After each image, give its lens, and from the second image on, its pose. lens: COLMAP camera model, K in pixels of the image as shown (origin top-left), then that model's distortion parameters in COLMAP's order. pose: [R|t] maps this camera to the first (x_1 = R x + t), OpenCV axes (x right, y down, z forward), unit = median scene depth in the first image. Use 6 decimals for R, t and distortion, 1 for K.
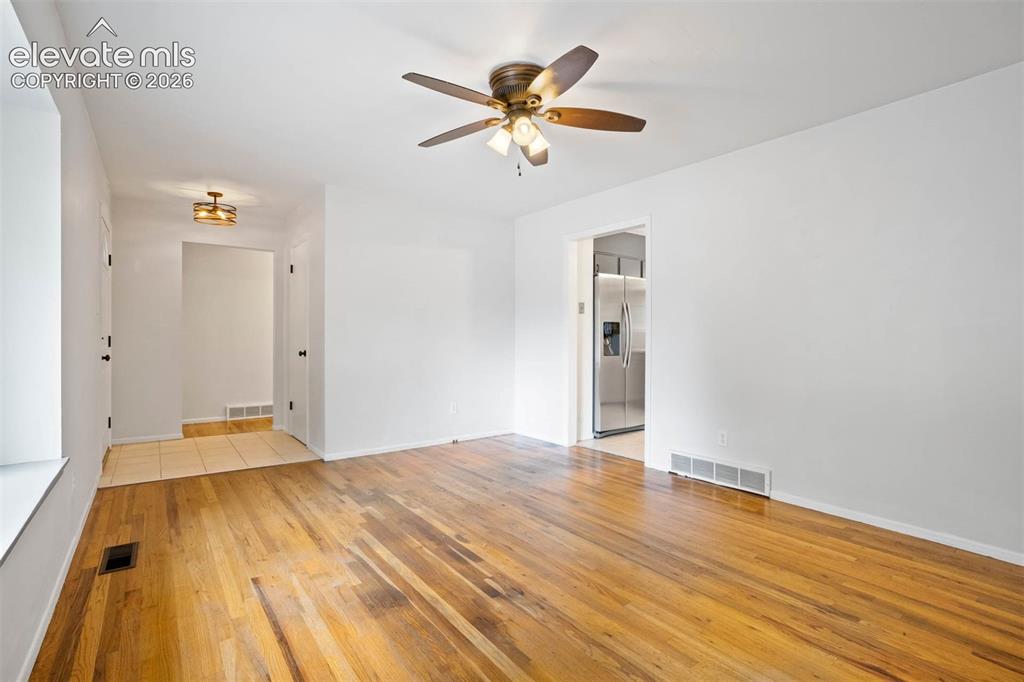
lens RADIAL K [[478.6, 0, 504.1], [0, 478.6, 342.0], [0, 0, 1]] dist [-0.064314, 0.028801]
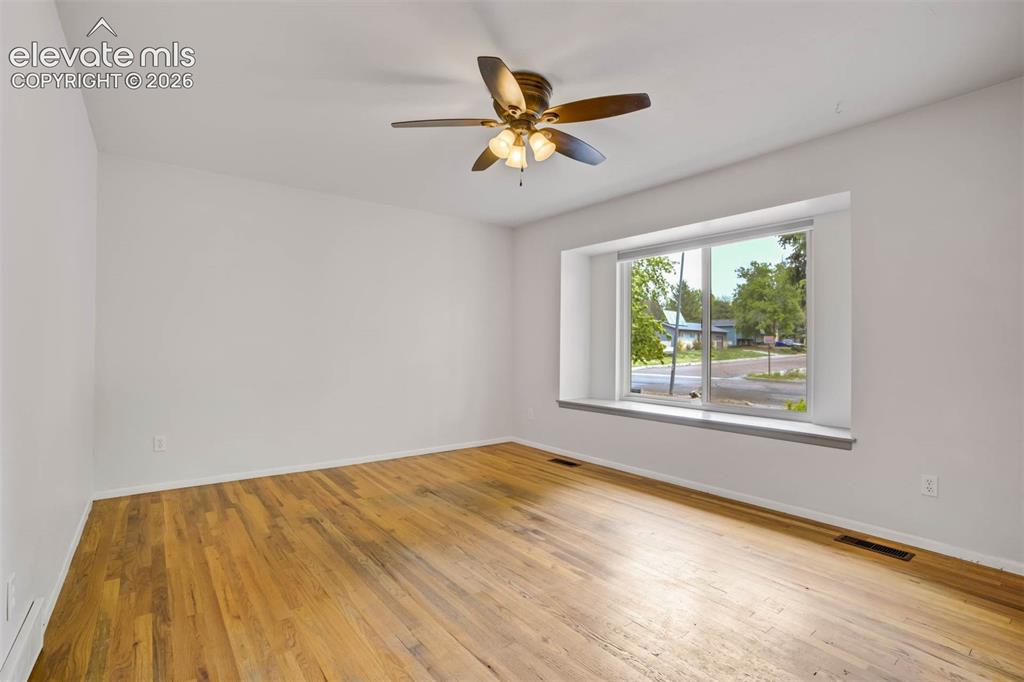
lens RADIAL K [[478.6, 0, 504.1], [0, 478.6, 342.0], [0, 0, 1]] dist [-0.064314, 0.028801]
pose [[-0.999940, -0.010253, -0.003767, 0.075119], [-0.010271, 0.999935, 0.004887, -0.029037], [0.003717, 0.004926, -0.999981, 2.228546]]
